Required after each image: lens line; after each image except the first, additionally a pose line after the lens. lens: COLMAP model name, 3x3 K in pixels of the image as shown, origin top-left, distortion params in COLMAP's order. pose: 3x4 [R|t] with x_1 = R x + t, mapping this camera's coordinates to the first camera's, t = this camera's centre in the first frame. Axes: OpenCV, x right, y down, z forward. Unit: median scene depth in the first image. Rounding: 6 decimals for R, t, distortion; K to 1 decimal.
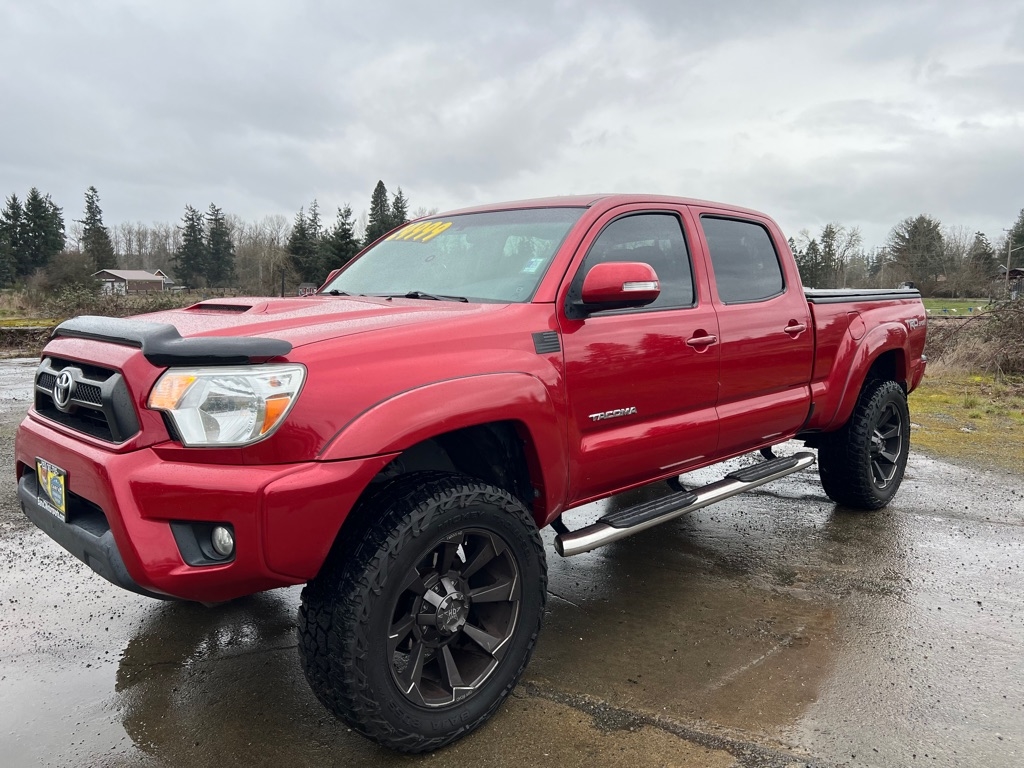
lens RADIAL K [[767.0, 0, 514.0], [0, 767.0, 394.4], [0, 0, 1]] dist [0.058712, -0.073053]
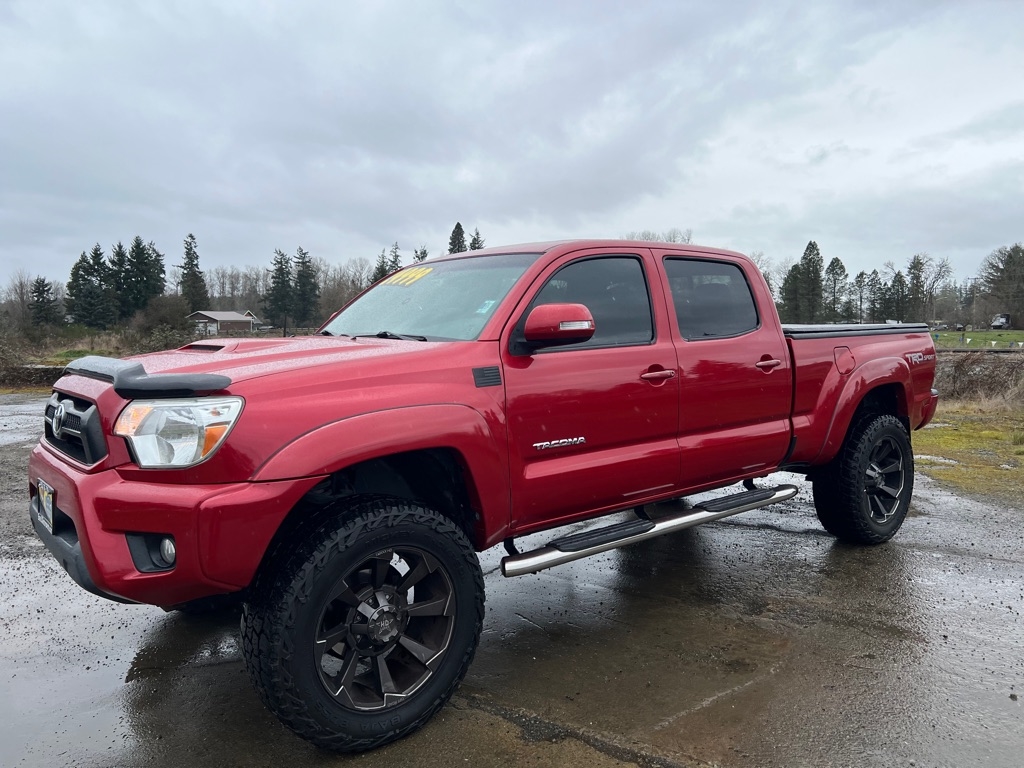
lens RADIAL K [[768.2, 0, 516.4], [0, 768.2, 386.8], [0, 0, 1]] dist [0.055046, -0.067003]
pose [[0.995455, -0.002377, -0.095204, 0.145050], [-0.003021, 0.998397, -0.056517, 0.005913], [0.095186, 0.056548, 0.993852, -0.063121]]
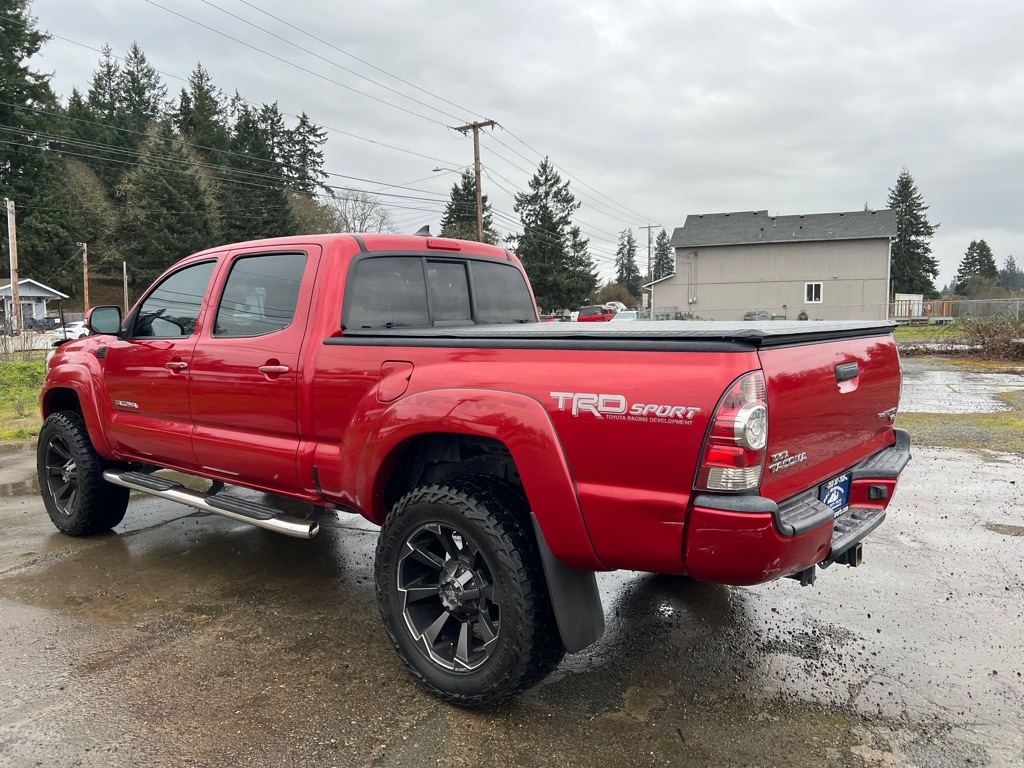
lens RADIAL K [[768.2, 0, 516.4], [0, 768.2, 386.8], [0, 0, 1]] dist [0.055046, -0.067003]
pose [[0.089452, 0.100719, -0.990885, 1.466554], [-0.124135, 0.988244, 0.089244, -0.207191], [0.988225, 0.115021, 0.100904, 1.372491]]
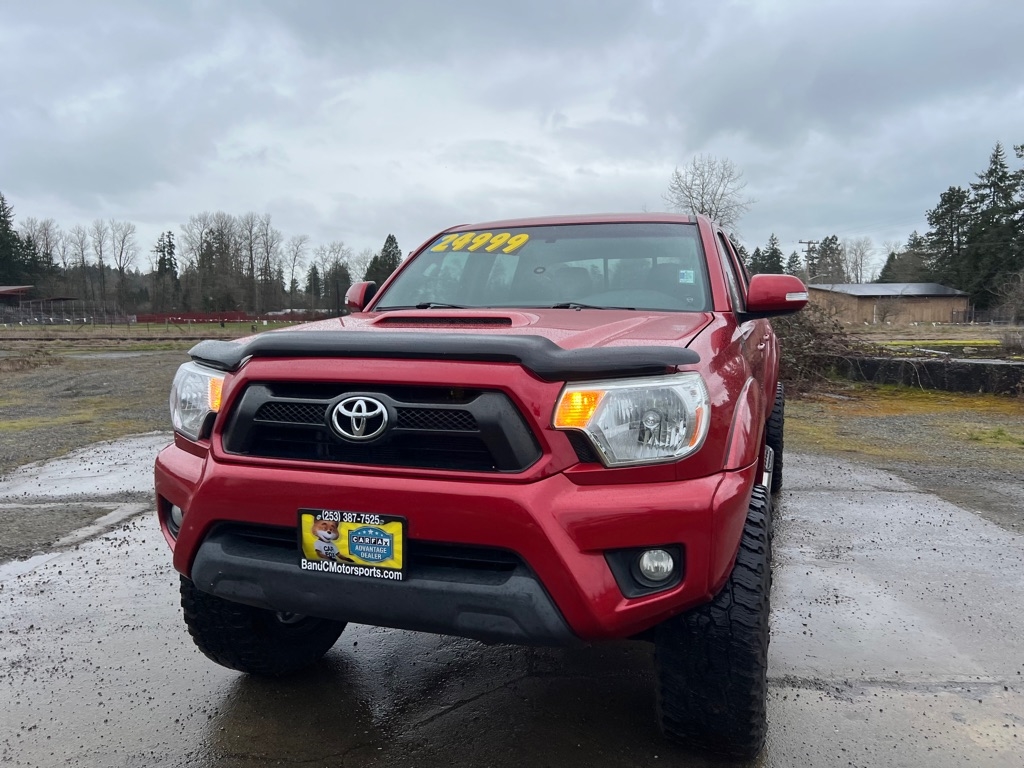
lens RADIAL K [[772.5, 0, 518.9], [0, 772.5, 412.2], [0, 0, 1]] dist [0.054360, -0.061680]
pose [[0.902841, -0.057656, 0.426091, -0.532419], [0.061615, 0.998090, 0.004499, -0.004495], [-0.425536, 0.022192, 0.904669, 0.135651]]
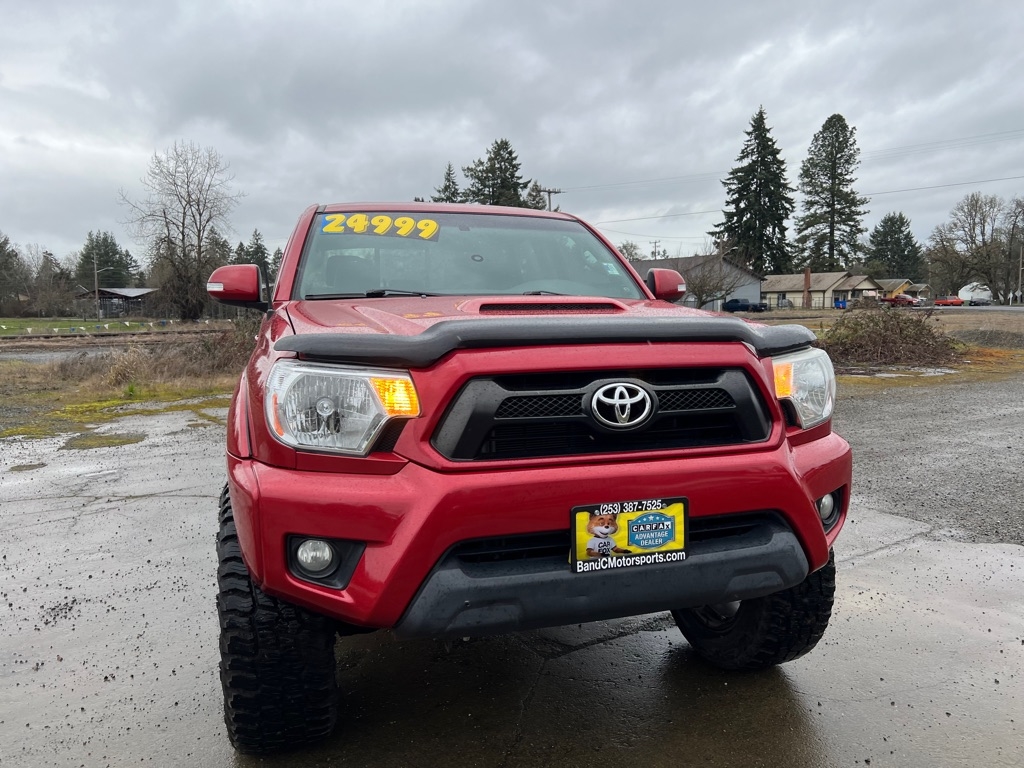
lens RADIAL K [[776.0, 0, 524.9], [0, 776.0, 400.1], [0, 0, 1]] dist [0.050587, -0.052819]
pose [[0.465738, -0.110243, 0.878029, -0.907848], [0.127973, 0.990170, 0.056442, -0.047569], [-0.875620, 0.086076, 0.475268, 0.489286]]
